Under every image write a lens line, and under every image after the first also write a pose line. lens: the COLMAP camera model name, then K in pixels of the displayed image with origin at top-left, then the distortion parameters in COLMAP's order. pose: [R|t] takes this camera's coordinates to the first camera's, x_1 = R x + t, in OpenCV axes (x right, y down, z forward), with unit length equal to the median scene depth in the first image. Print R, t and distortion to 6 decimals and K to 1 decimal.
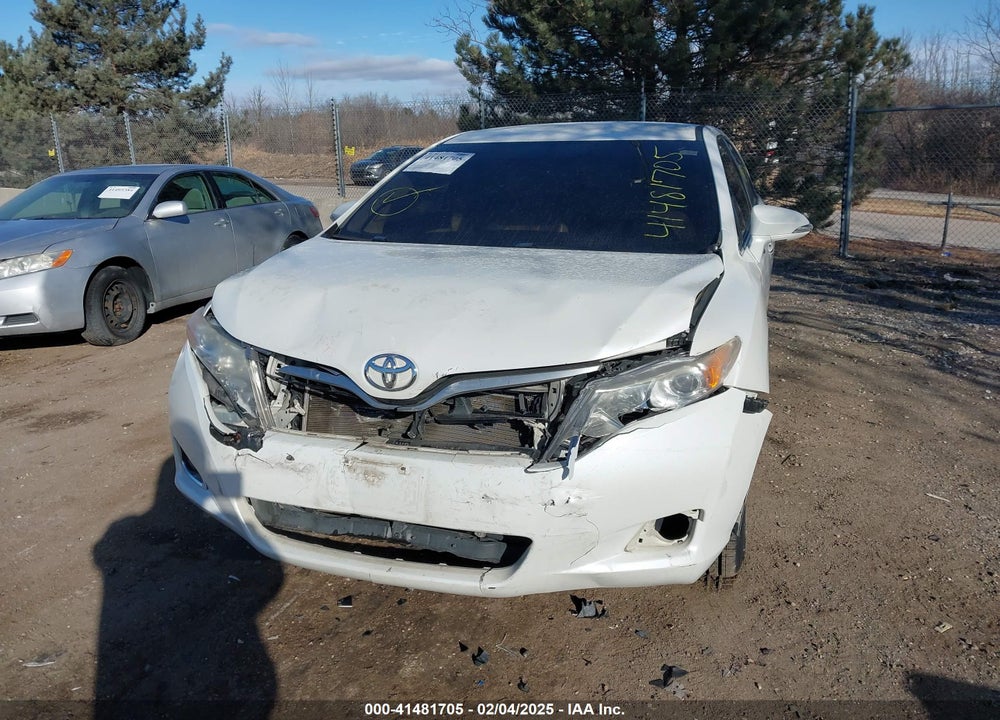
lens RADIAL K [[849.6, 0, 500.0], [0, 849.6, 360.0], [0, 0, 1]] dist [0.002084, 0.000321]
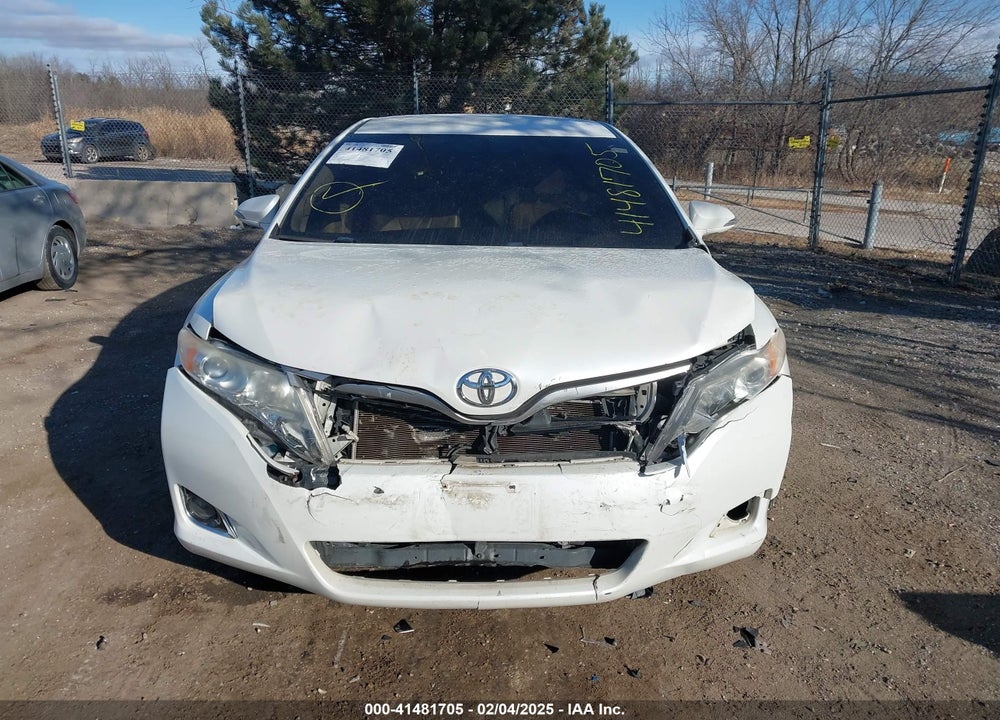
lens RADIAL K [[849.6, 0, 500.0], [0, 849.6, 360.0], [0, 0, 1]] dist [0.002084, 0.000321]
pose [[0.927650, -0.075197, 0.365802, -0.306497], [0.065249, 0.997087, 0.039501, -0.035306], [-0.367707, -0.012774, 0.929854, 0.075973]]
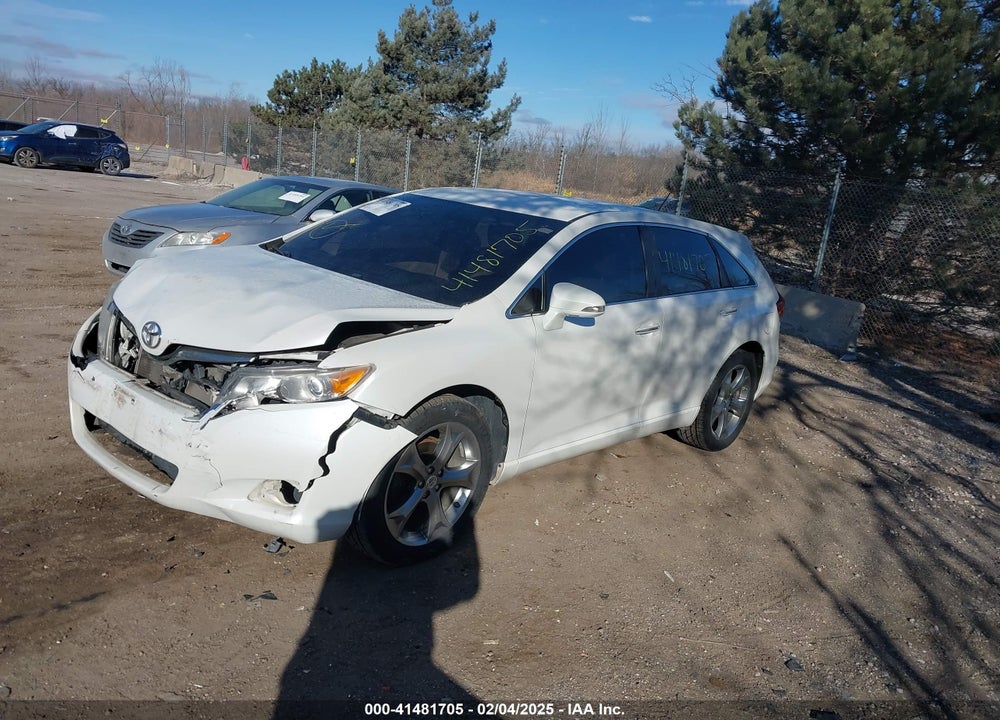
lens RADIAL K [[849.6, 0, 500.0], [0, 849.6, 360.0], [0, 0, 1]] dist [0.002084, 0.000321]
pose [[0.908461, 0.213796, -0.359153, 0.620514], [-0.230820, 0.972985, -0.004653, -0.049089], [0.348455, 0.087127, 0.933267, -0.087015]]
